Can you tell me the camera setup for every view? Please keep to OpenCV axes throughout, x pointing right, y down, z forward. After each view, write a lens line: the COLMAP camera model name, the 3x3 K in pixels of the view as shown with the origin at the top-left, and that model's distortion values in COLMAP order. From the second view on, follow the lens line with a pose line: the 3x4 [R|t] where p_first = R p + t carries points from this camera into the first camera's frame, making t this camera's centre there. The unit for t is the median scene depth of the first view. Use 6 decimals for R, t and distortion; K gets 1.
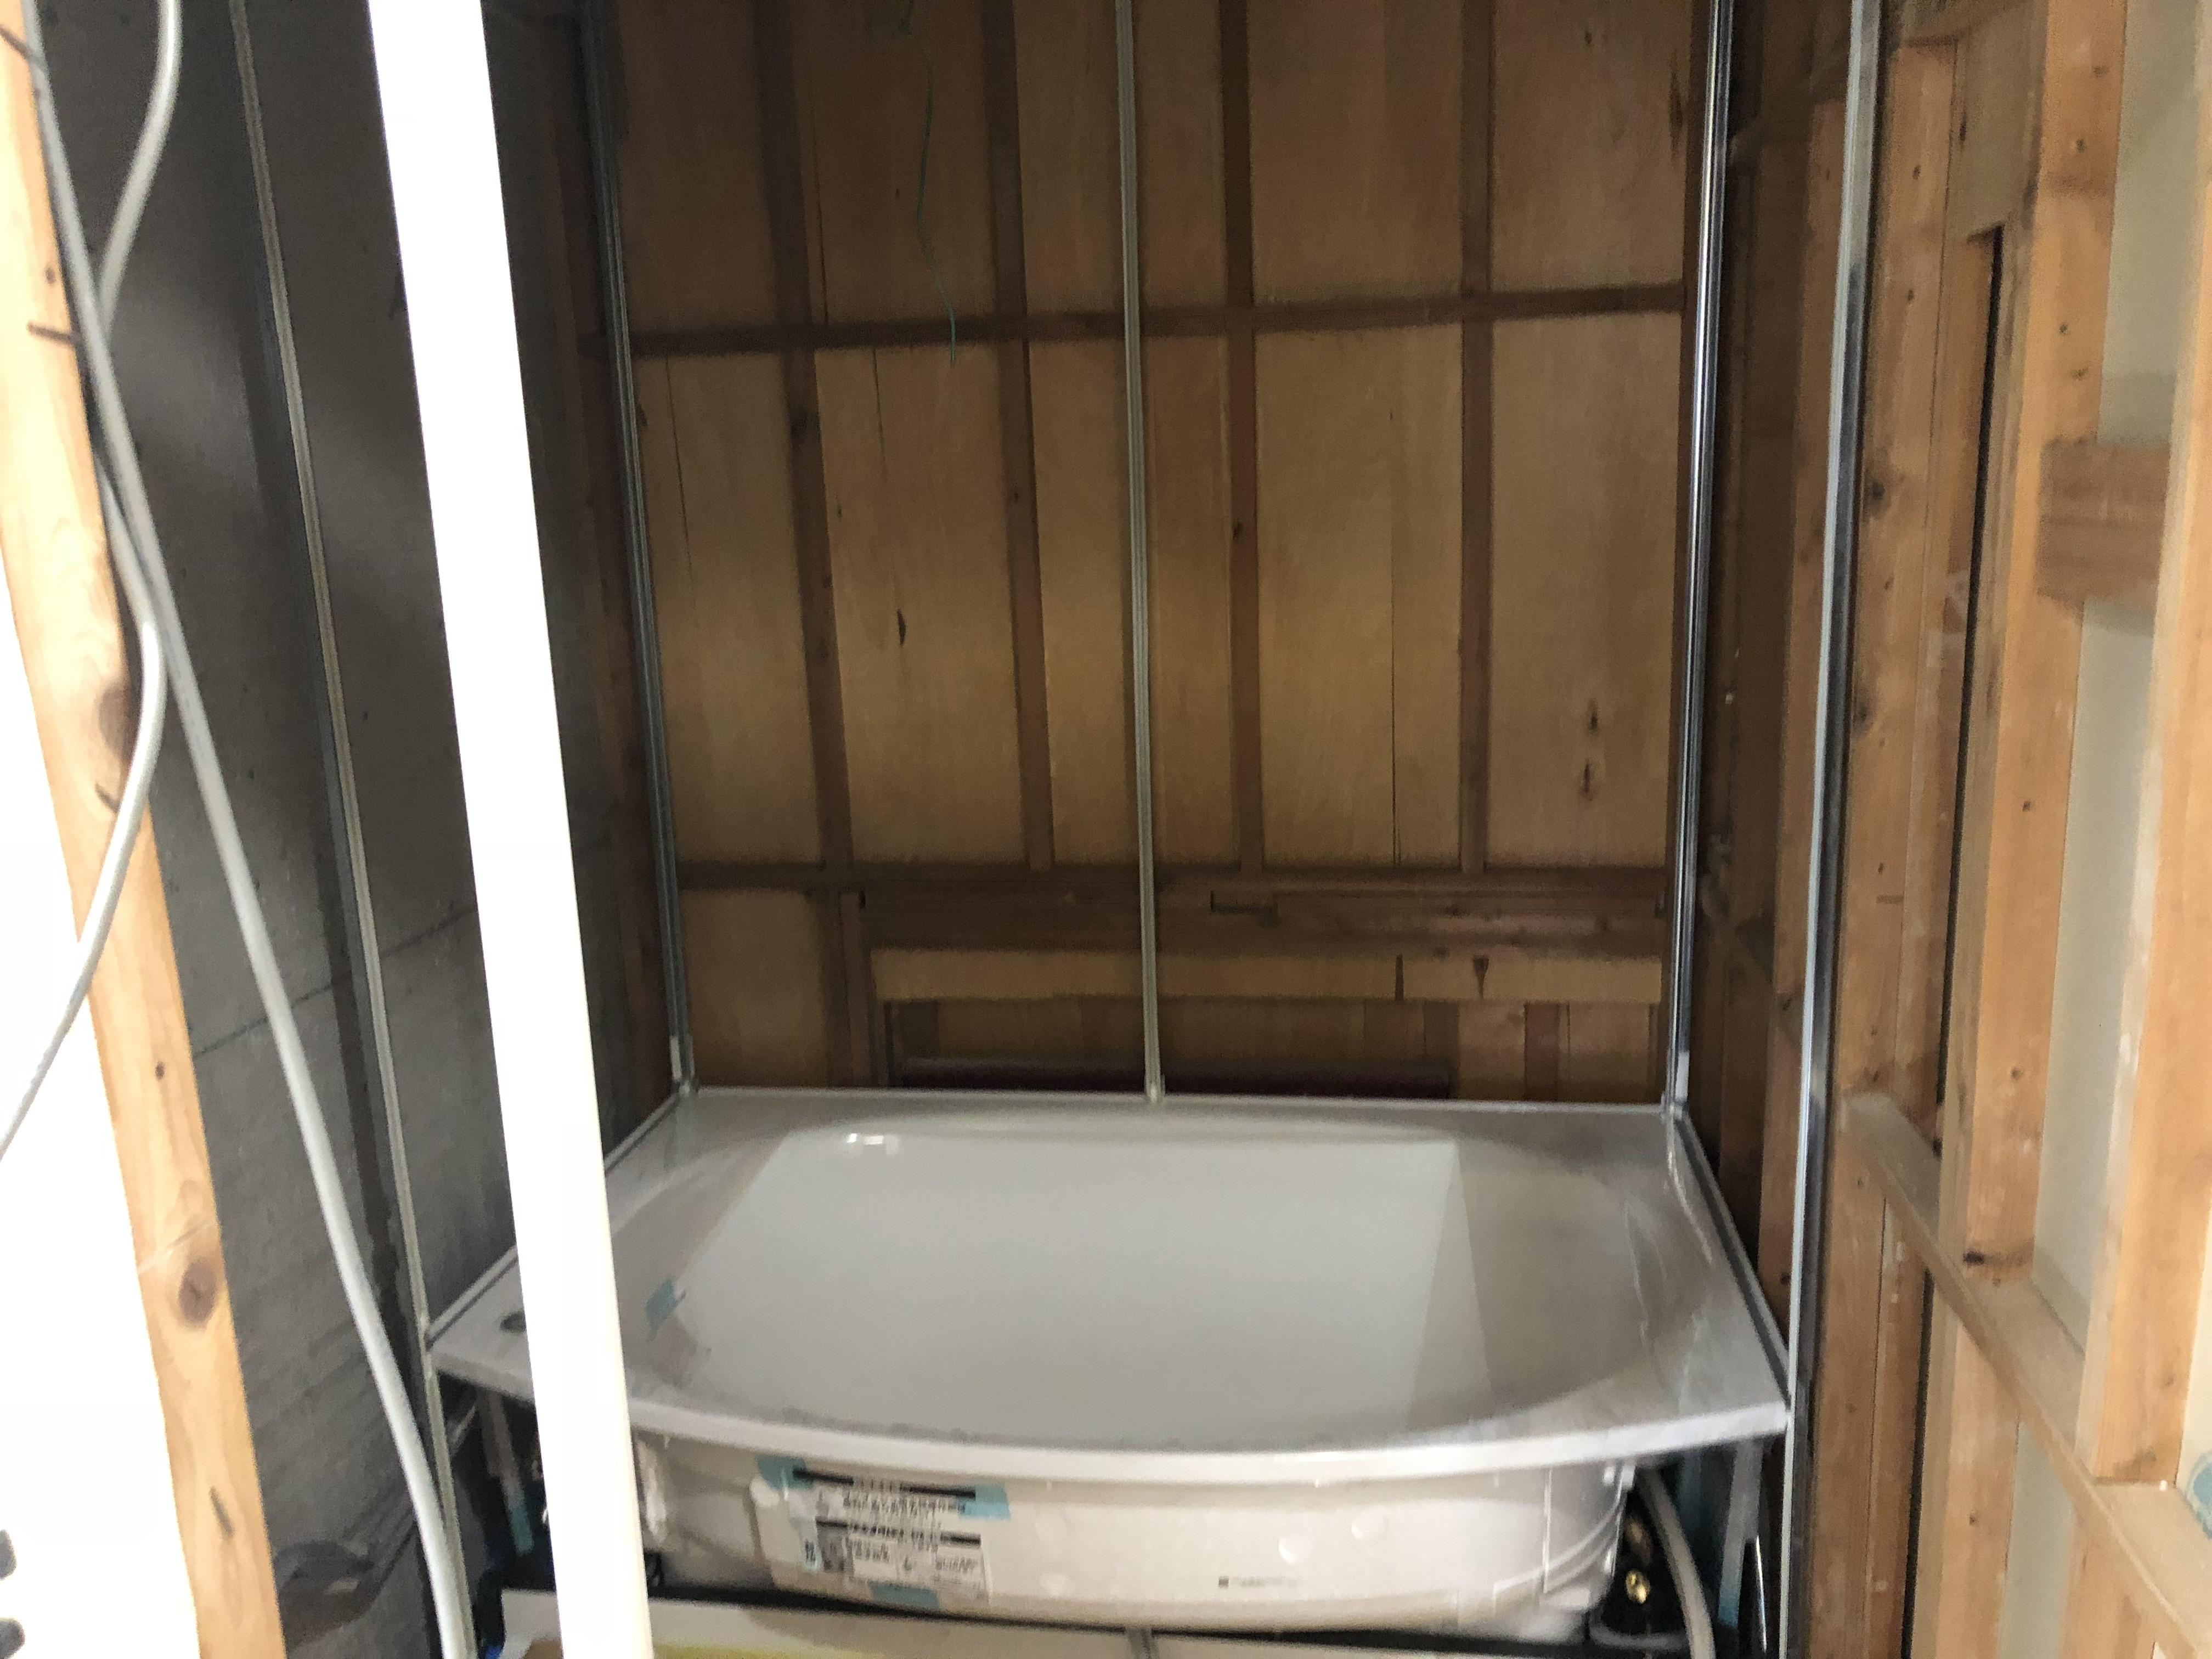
lens RADIAL K [[1799.8, 0, 1106.0], [0, 1799.8, 829.5], [0, 0, 1]] dist [0.007036, 0.013897]
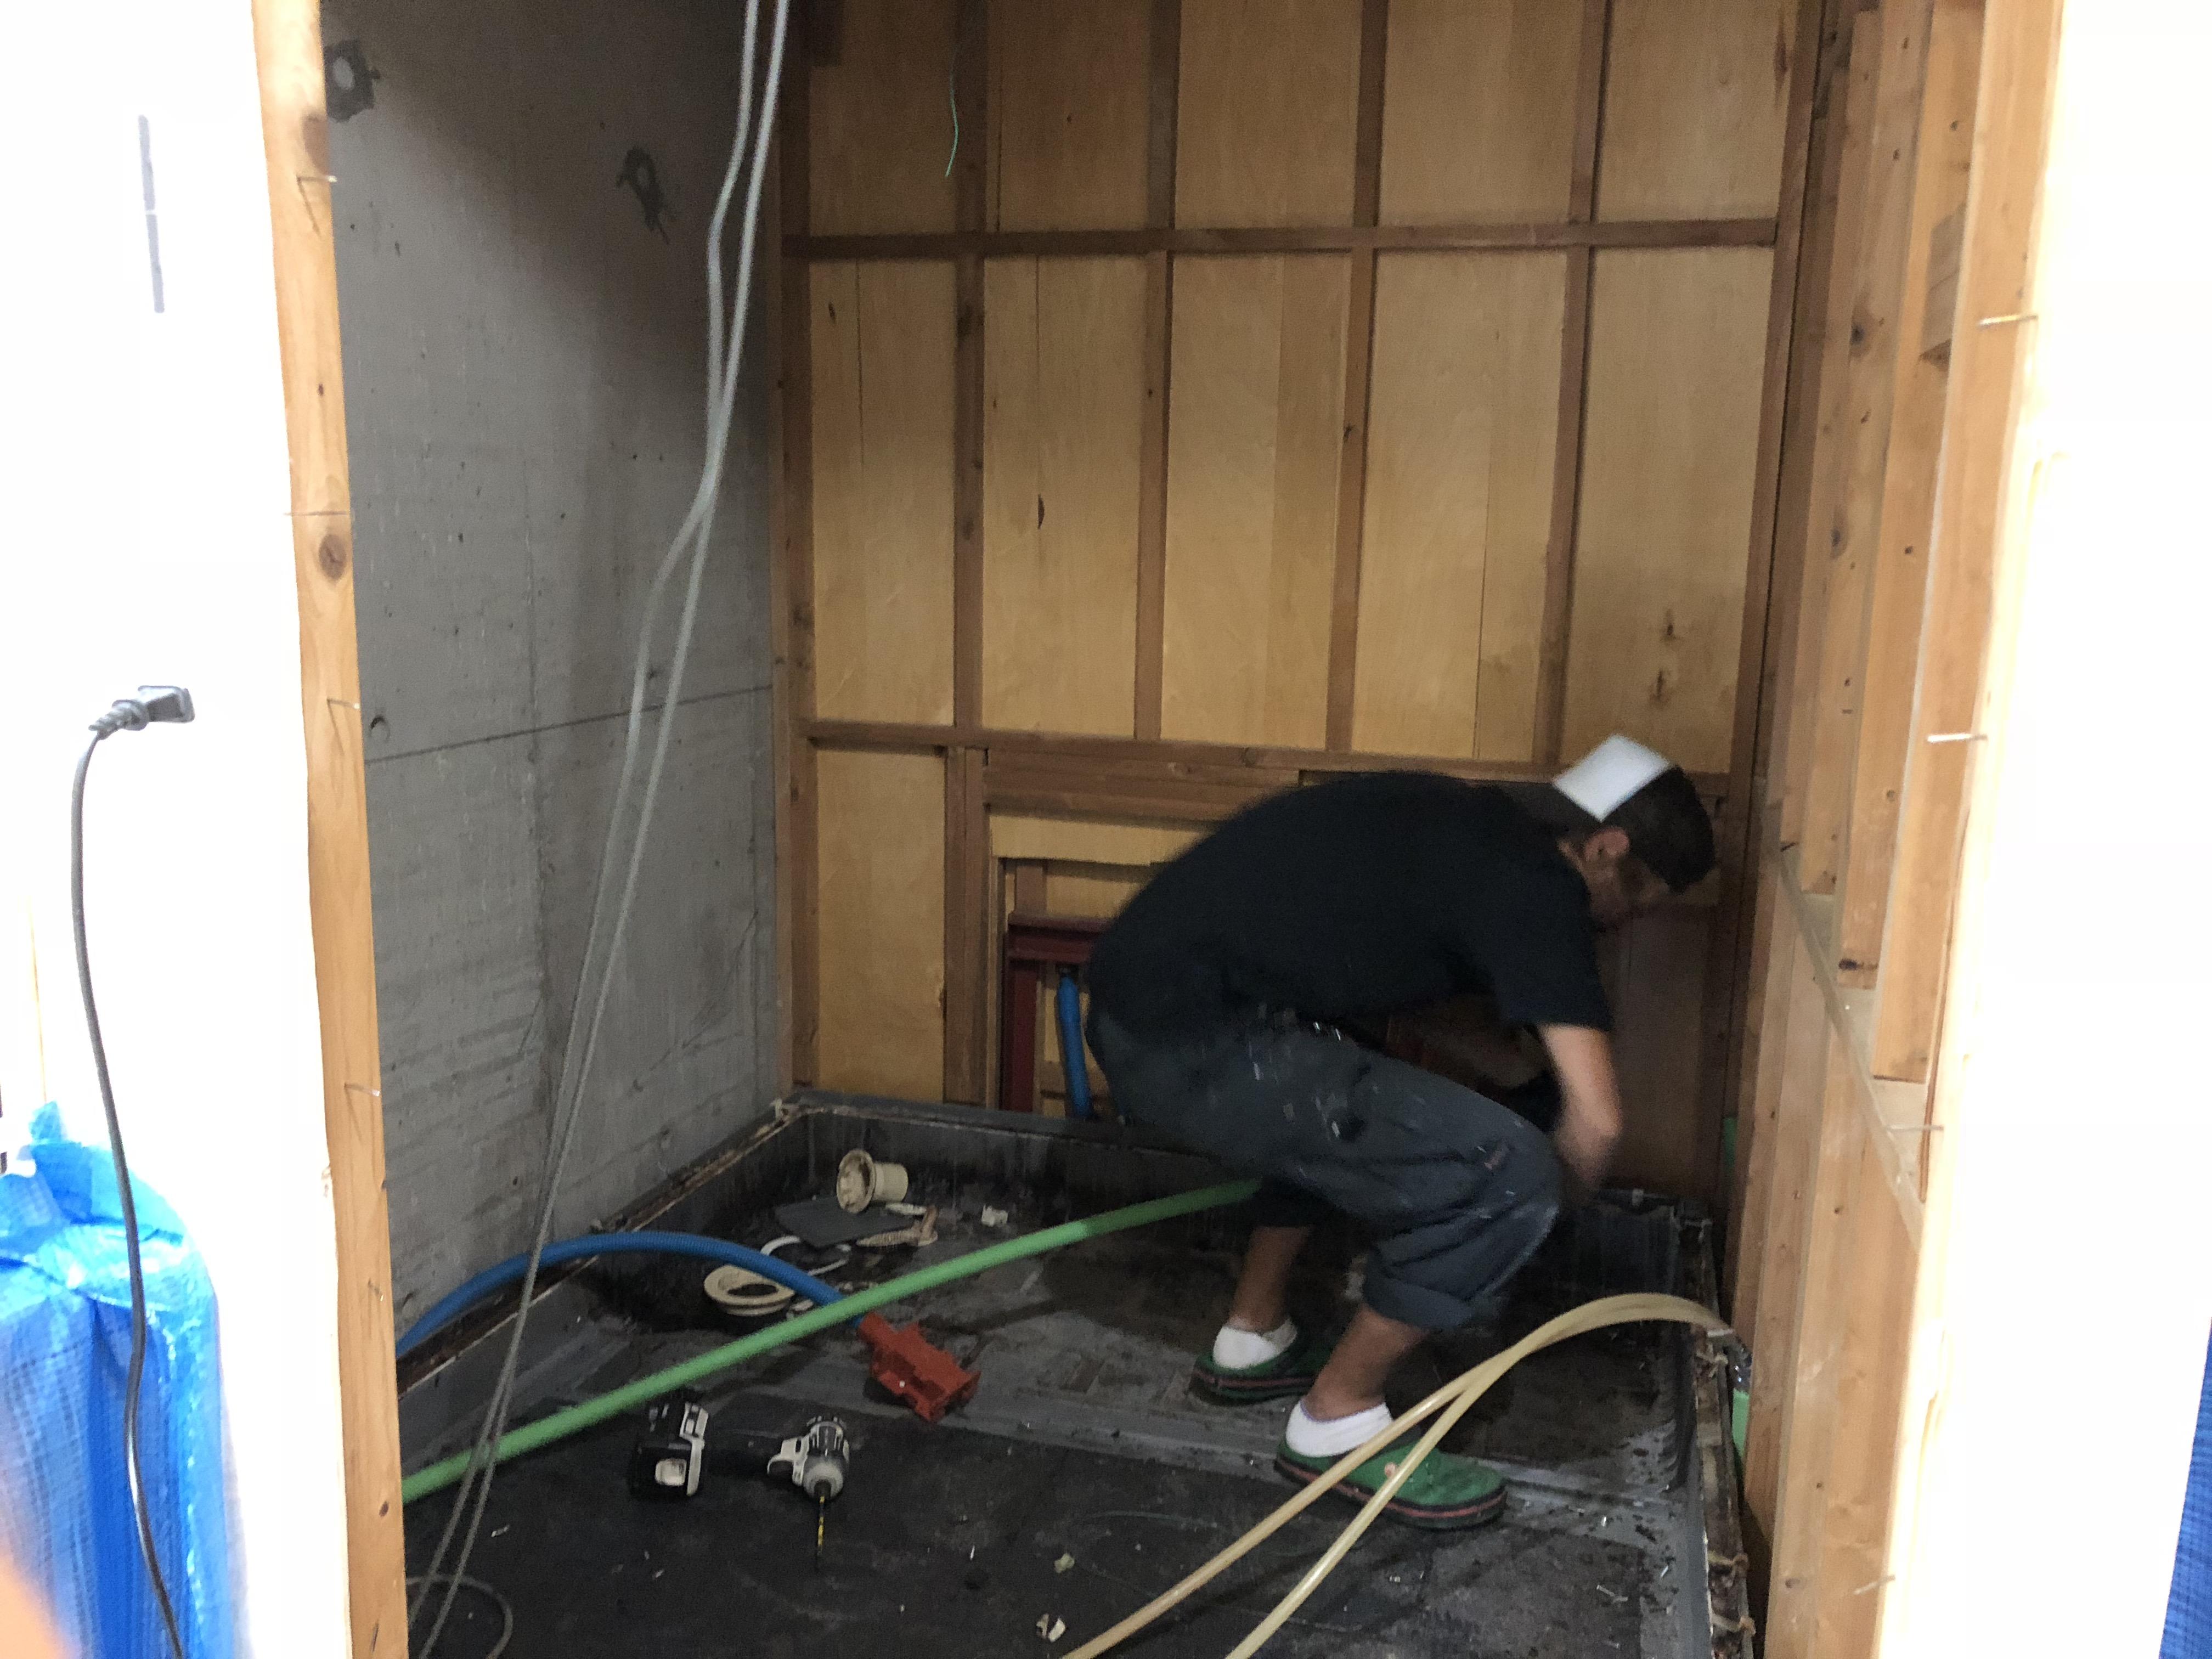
lens RADIAL K [[1805.8, 0, 1106.0], [0, 1805.8, 829.5], [0, 0, 1]] dist [-0.050757, 0.124782]
pose [[0.989676, 0.084693, -0.115620, 0.074752], [-0.088495, 0.995679, -0.028153, 0.117037], [0.112736, 0.038094, 0.992894, -0.088510]]
